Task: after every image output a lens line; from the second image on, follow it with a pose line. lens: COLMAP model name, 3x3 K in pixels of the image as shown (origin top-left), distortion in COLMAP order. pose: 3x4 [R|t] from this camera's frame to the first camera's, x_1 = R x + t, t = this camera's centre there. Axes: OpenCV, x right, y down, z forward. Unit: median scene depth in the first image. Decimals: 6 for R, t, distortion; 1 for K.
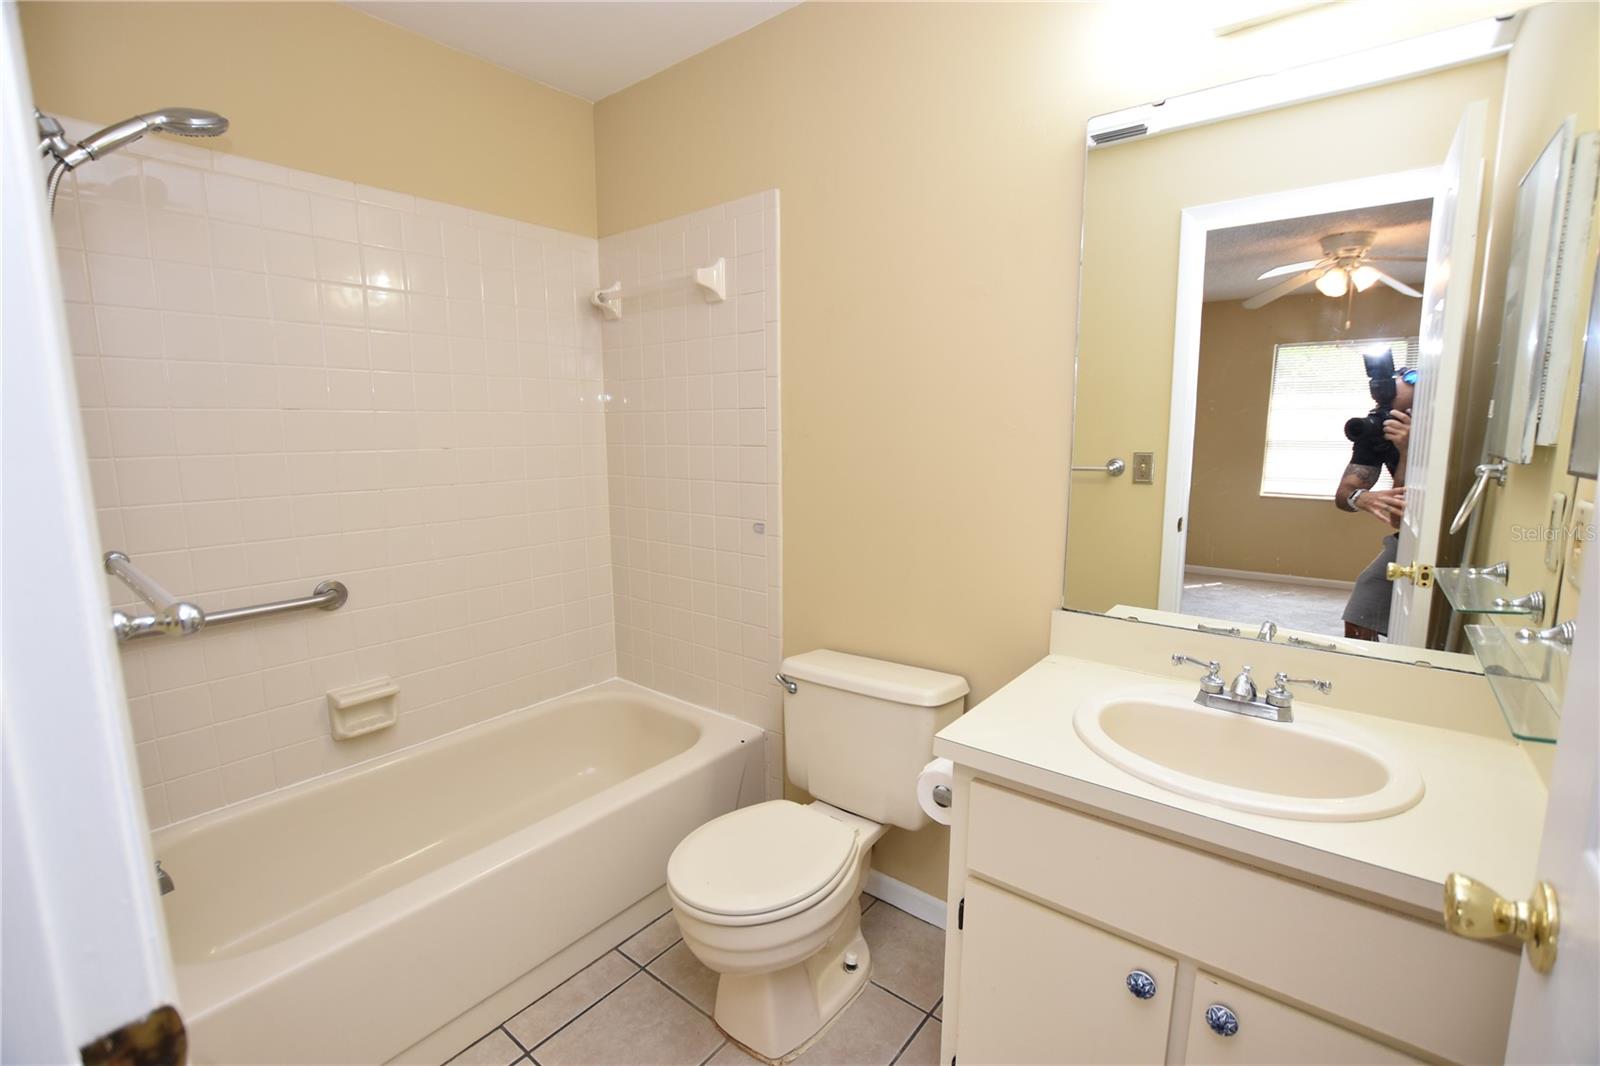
lens RADIAL K [[699.8, 0, 795.5], [0, 699.8, 533.6], [0, 0, 1]] dist [-0.029614, 0.003997]
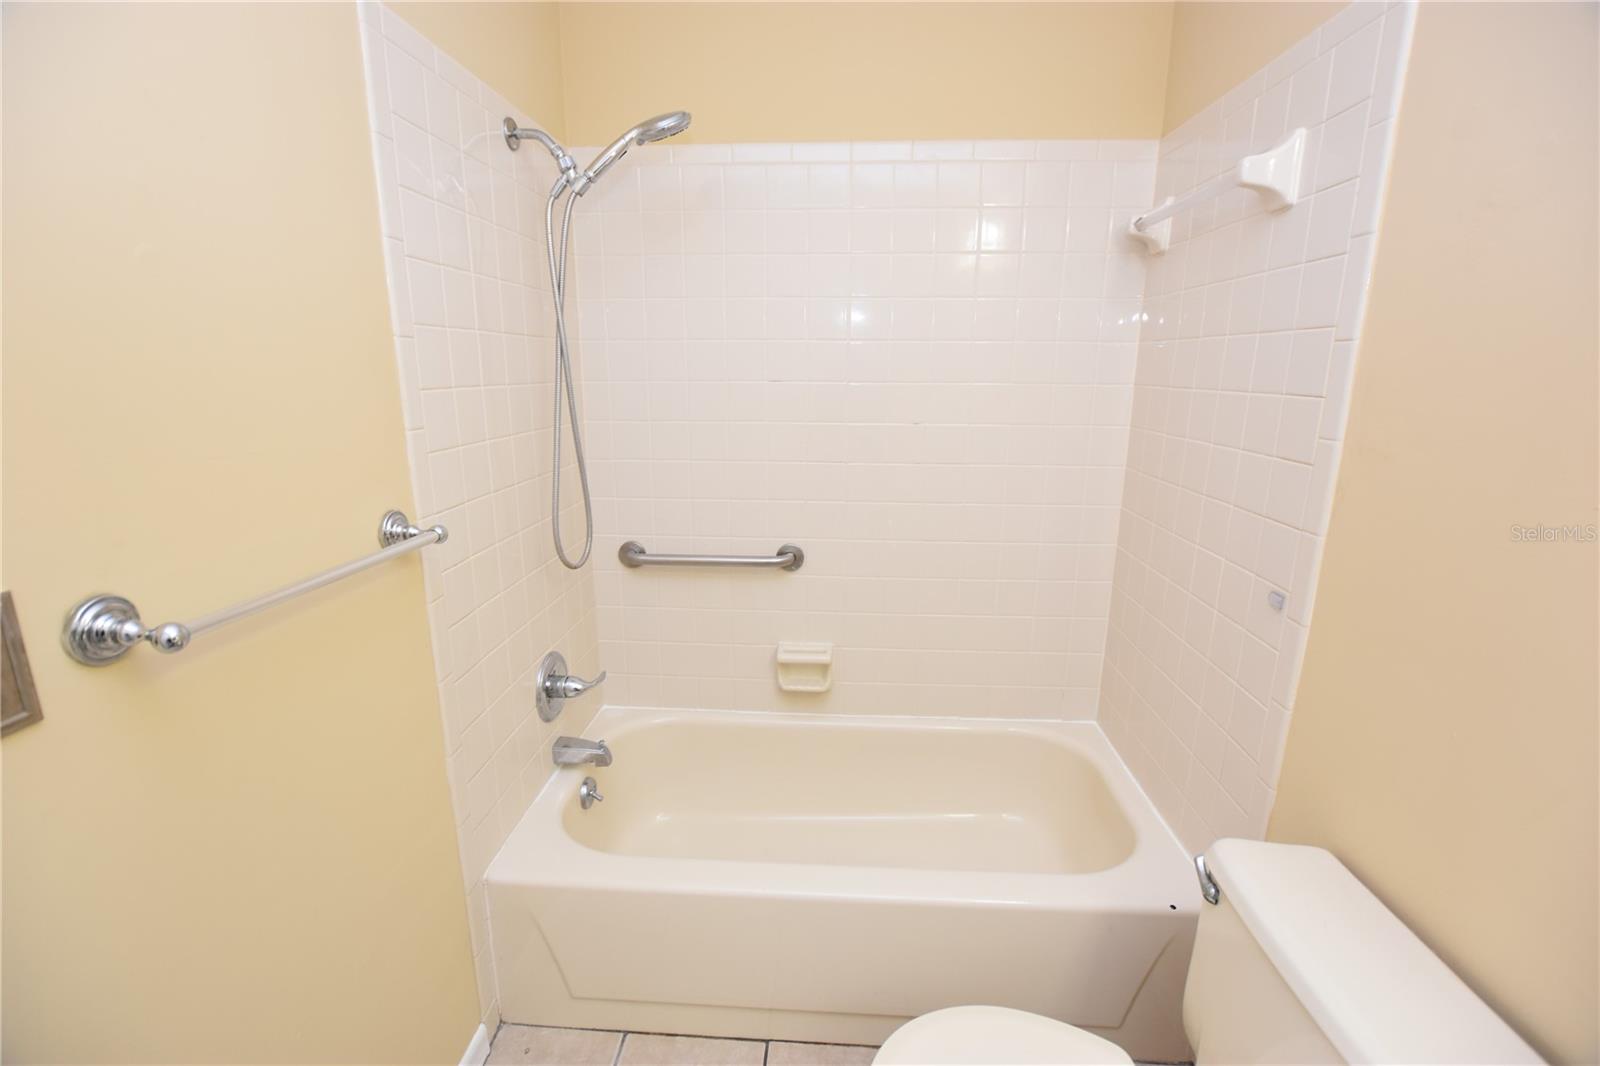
lens RADIAL K [[699.8, 0, 799.5], [0, 699.8, 539.5], [0, 0, 1]] dist [-0.029614, 0.003997]
pose [[0.581019, 0.201293, -0.788605, 0.170486], [-0.125988, 0.979498, 0.157195, -0.103128], [0.804079, 0.008022, 0.594468, 0.344237]]
